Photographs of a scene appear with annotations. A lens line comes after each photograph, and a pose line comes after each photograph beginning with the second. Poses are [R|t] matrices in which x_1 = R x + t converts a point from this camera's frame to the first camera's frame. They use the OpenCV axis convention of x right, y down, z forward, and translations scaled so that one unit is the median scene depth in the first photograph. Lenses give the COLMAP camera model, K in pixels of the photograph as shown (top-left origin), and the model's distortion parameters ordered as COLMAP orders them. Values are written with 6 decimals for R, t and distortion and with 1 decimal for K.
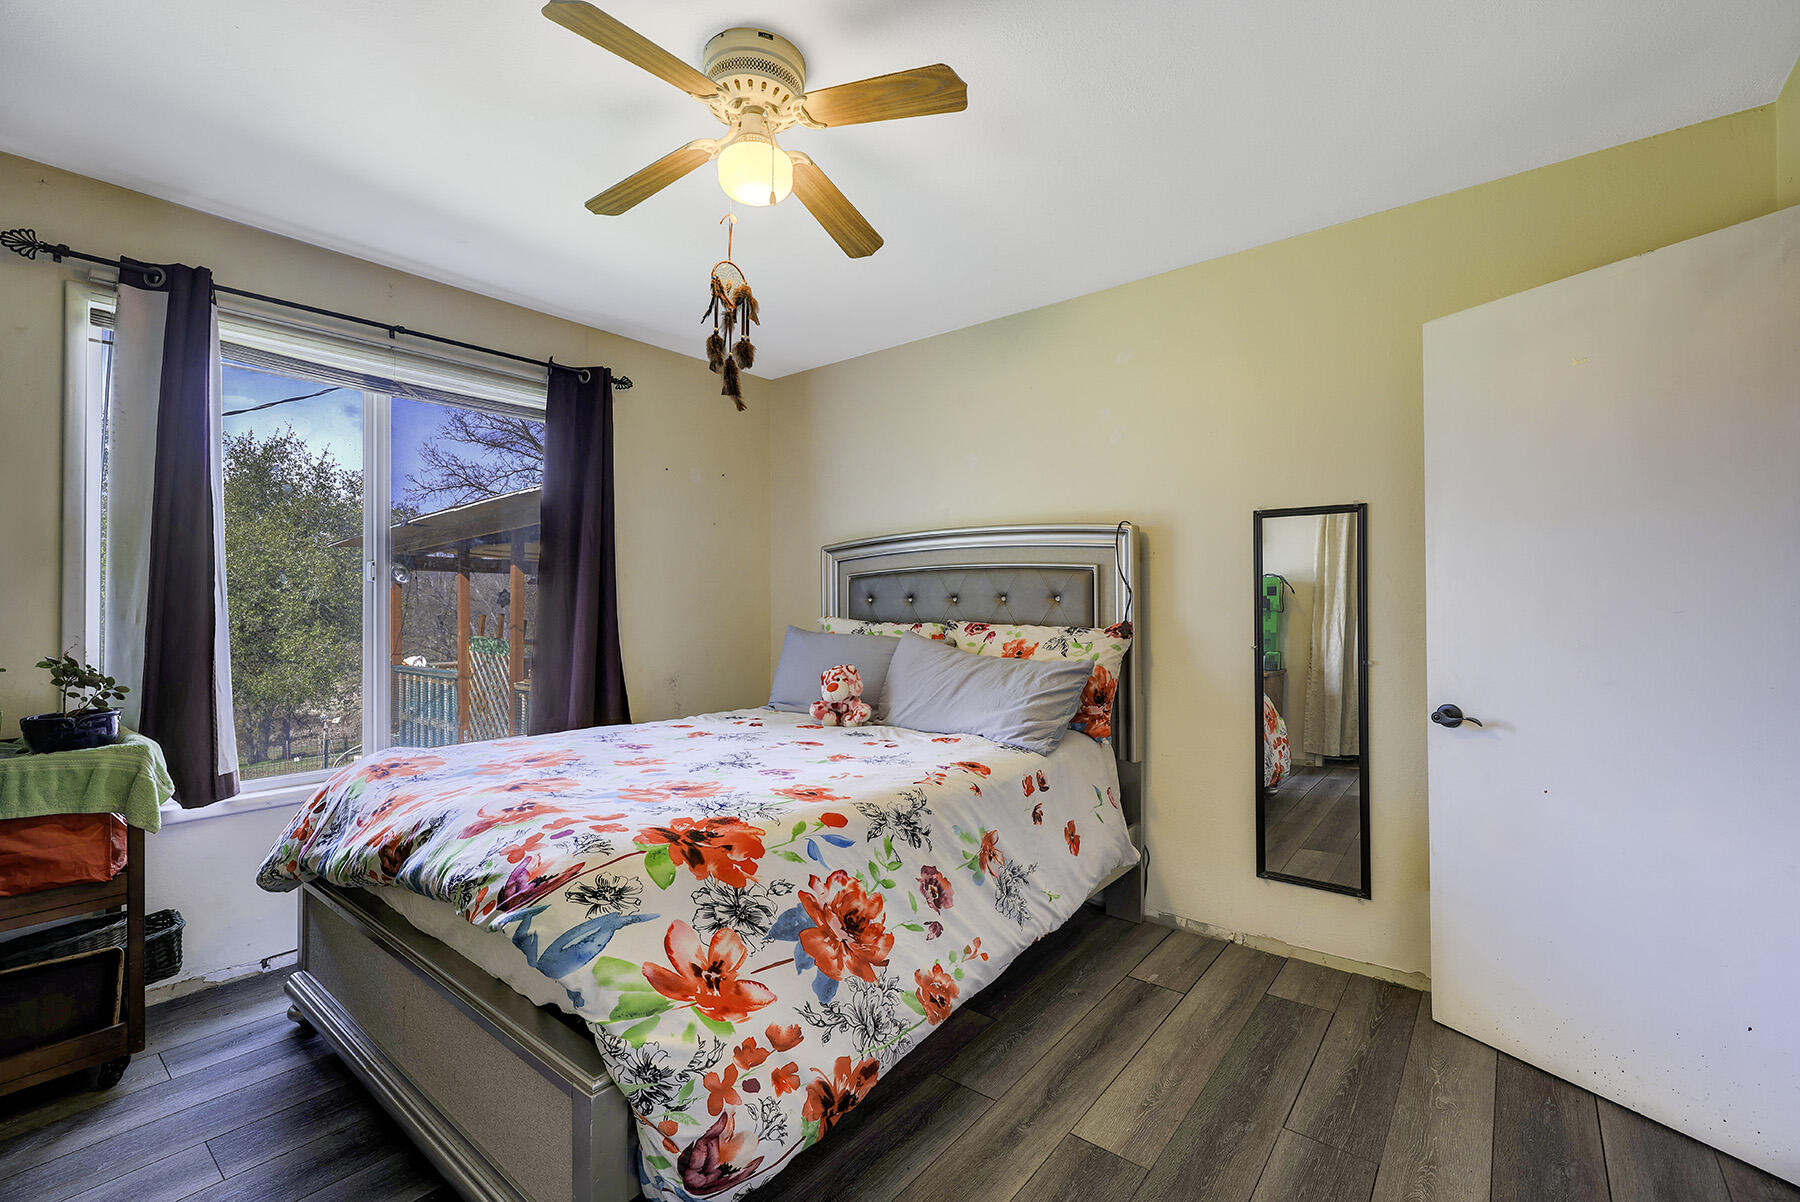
lens RADIAL K [[764.5, 0, 911.0], [0, 764.5, 599.7], [0, 0, 1]] dist [0.001100, 0.000926]
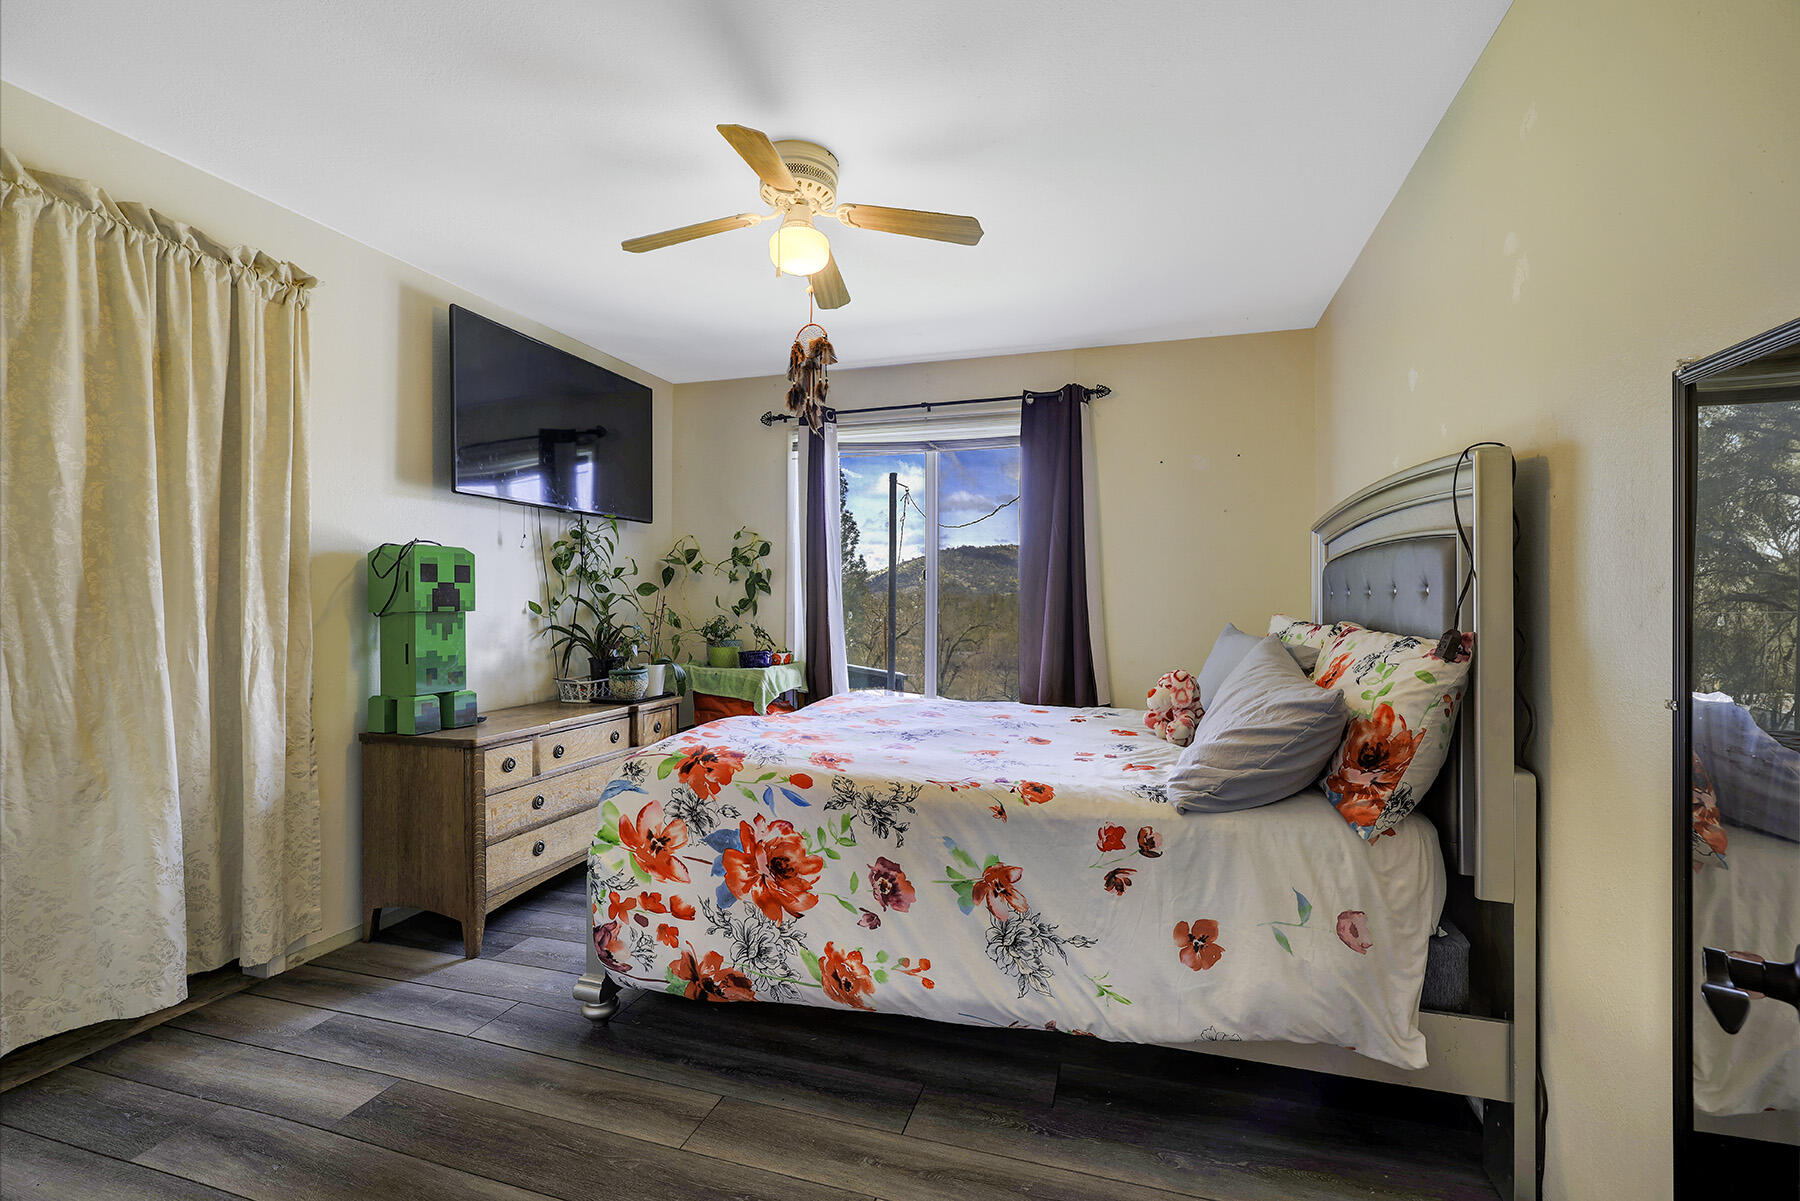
lens RADIAL K [[764.5, 0, 911.0], [0, 764.5, 599.2], [0, 0, 1]] dist [0.001100, 0.000926]
pose [[0.367512, 0.003752, -0.930011, 1.078106], [0.002902, 0.999982, 0.005181, 0.004358], [0.930014, -0.004603, 0.367494, 0.746552]]
